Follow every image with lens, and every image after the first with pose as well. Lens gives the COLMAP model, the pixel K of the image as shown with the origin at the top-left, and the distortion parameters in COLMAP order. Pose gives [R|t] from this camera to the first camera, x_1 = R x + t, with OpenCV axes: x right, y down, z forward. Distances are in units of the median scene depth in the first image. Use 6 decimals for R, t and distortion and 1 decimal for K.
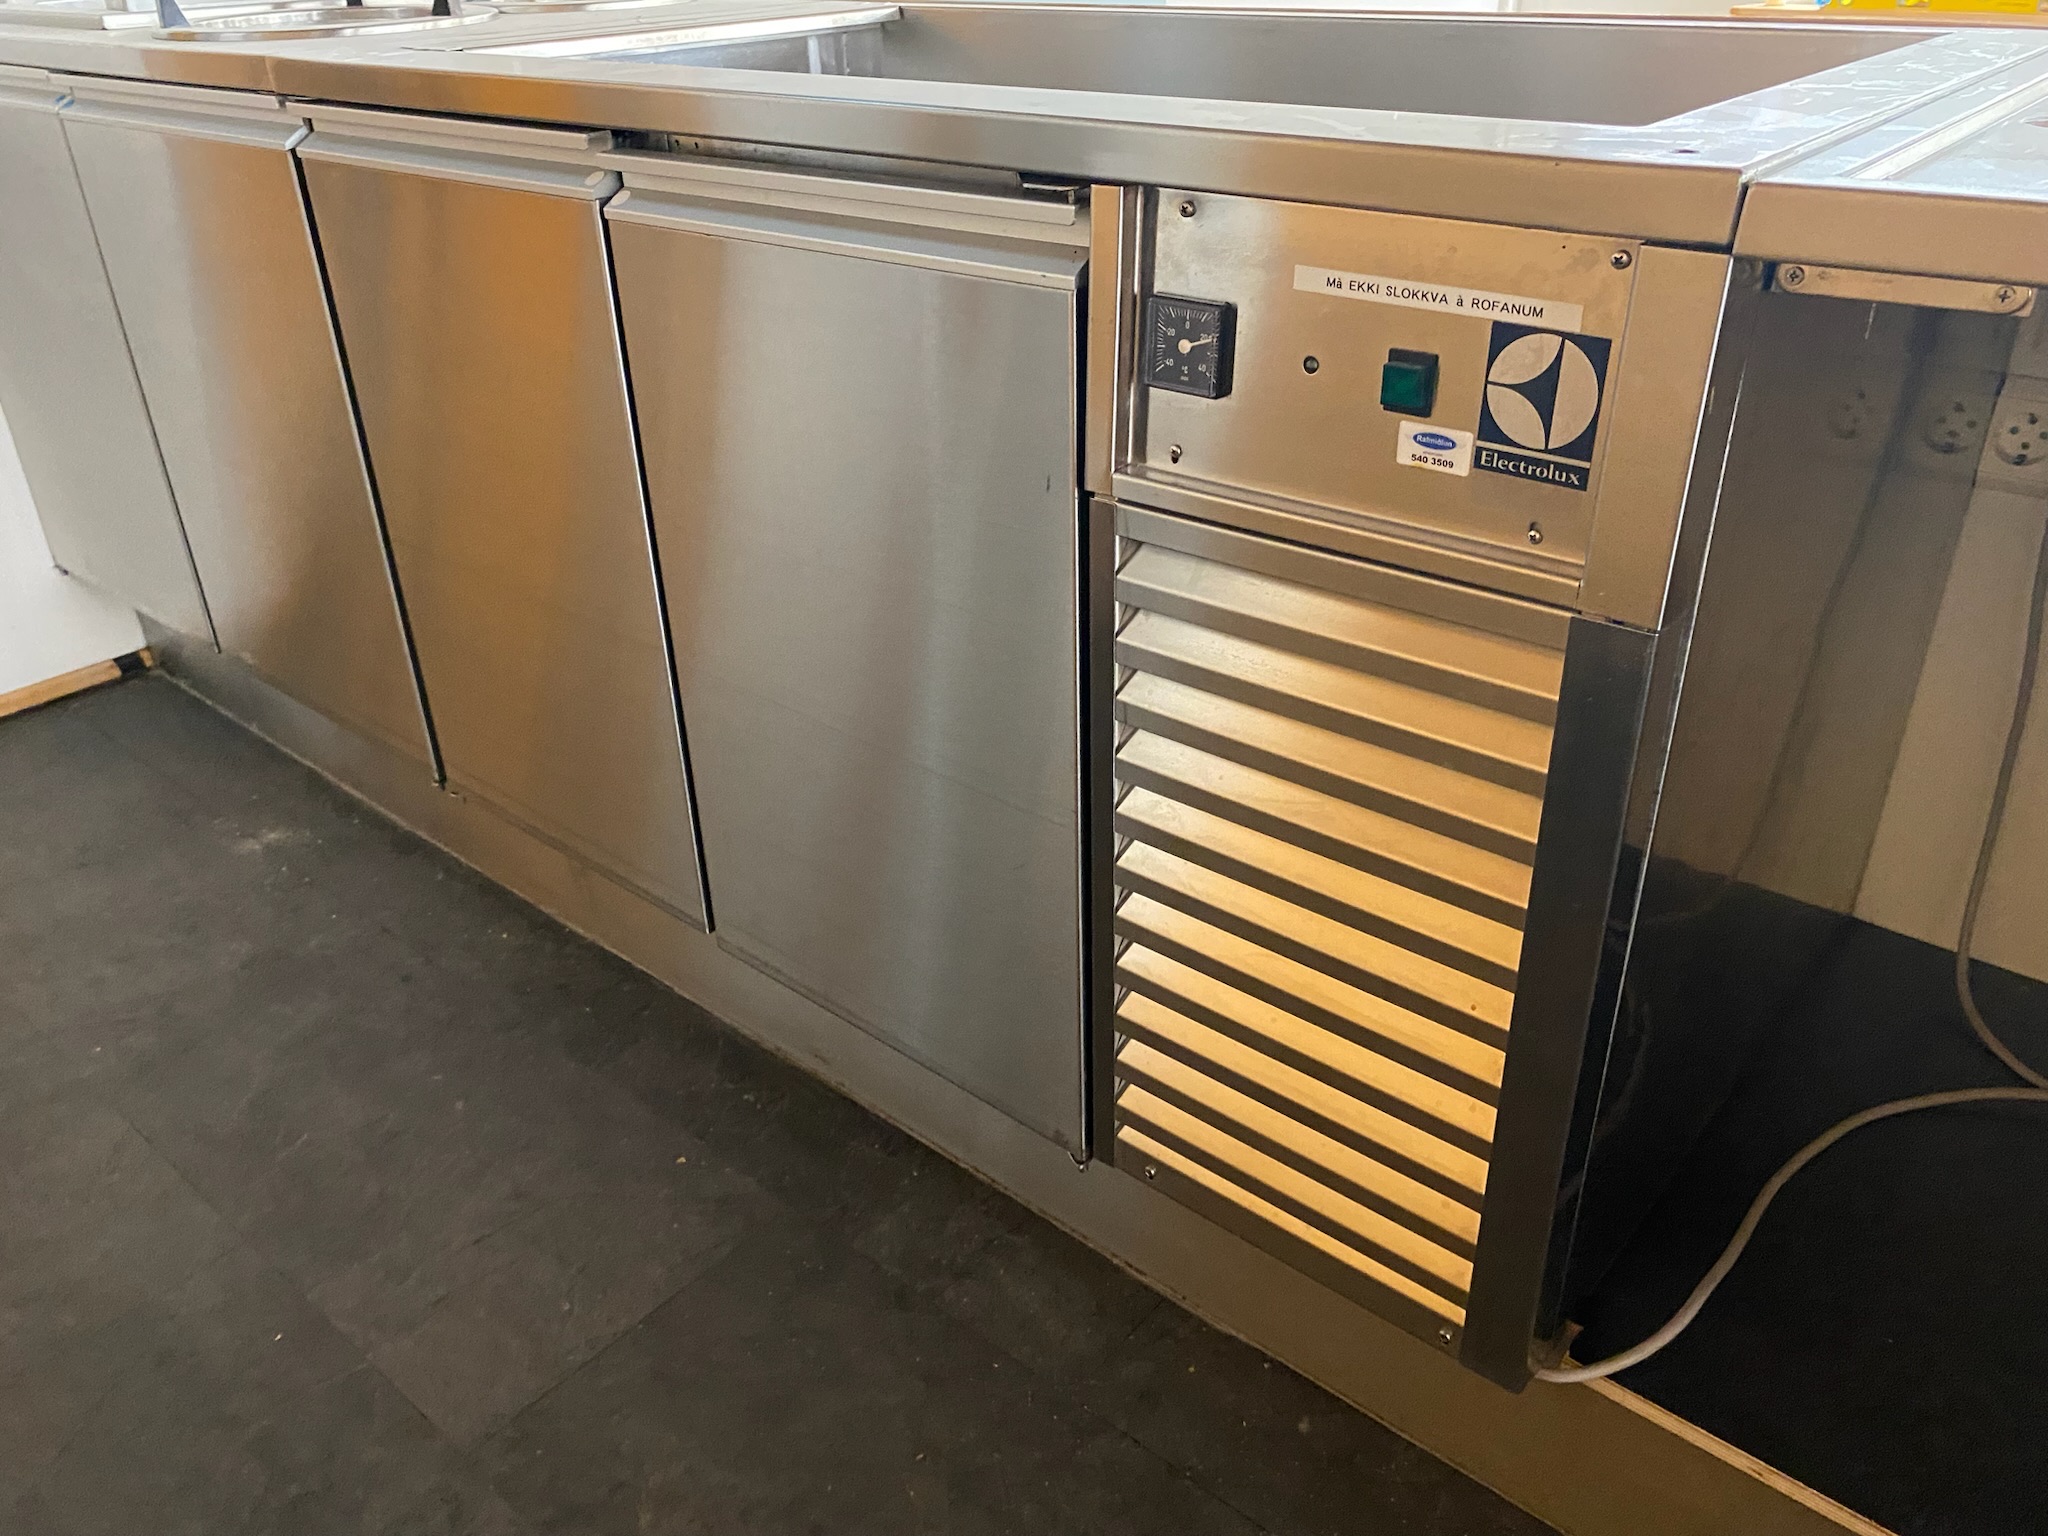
lens RADIAL K [[1558.7, 0, 1041.6], [0, 1558.7, 769.6], [0, 0, 1]] dist [-0.004686, -0.006683]
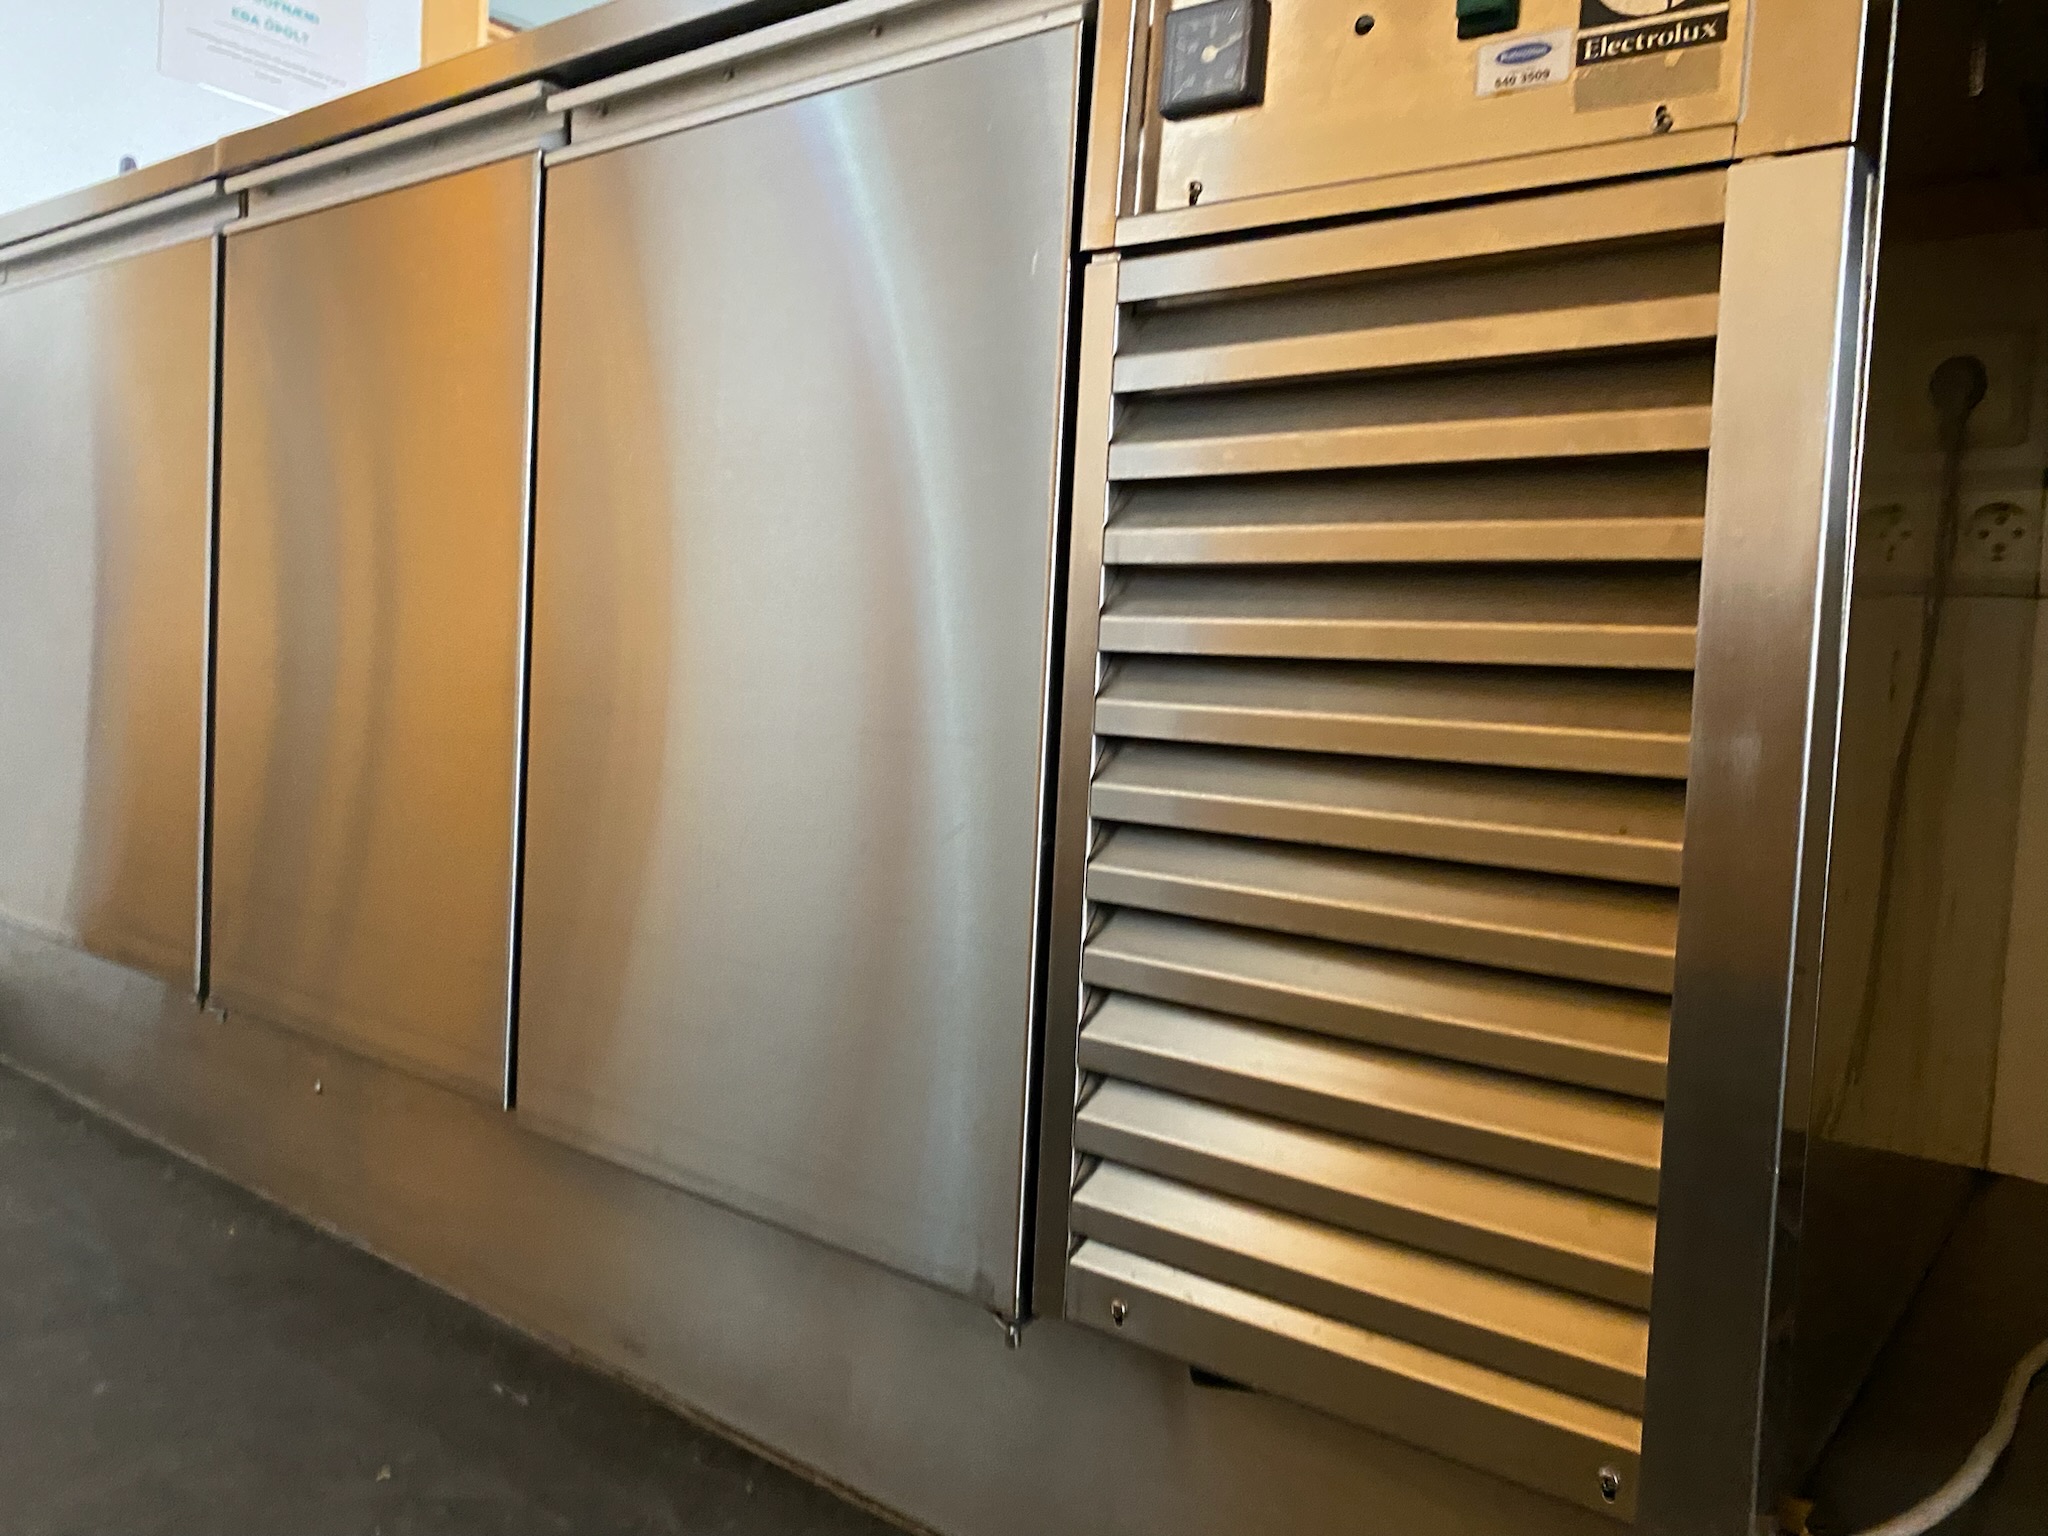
lens RADIAL K [[1558.7, 0, 1041.6], [0, 1558.7, 769.6], [0, 0, 1]] dist [-0.004686, -0.006683]
pose [[0.996224, 0.067903, 0.054095, -0.021728], [-0.037531, 0.898712, -0.436929, 0.501247], [-0.078284, 0.433249, 0.897868, 0.442852]]
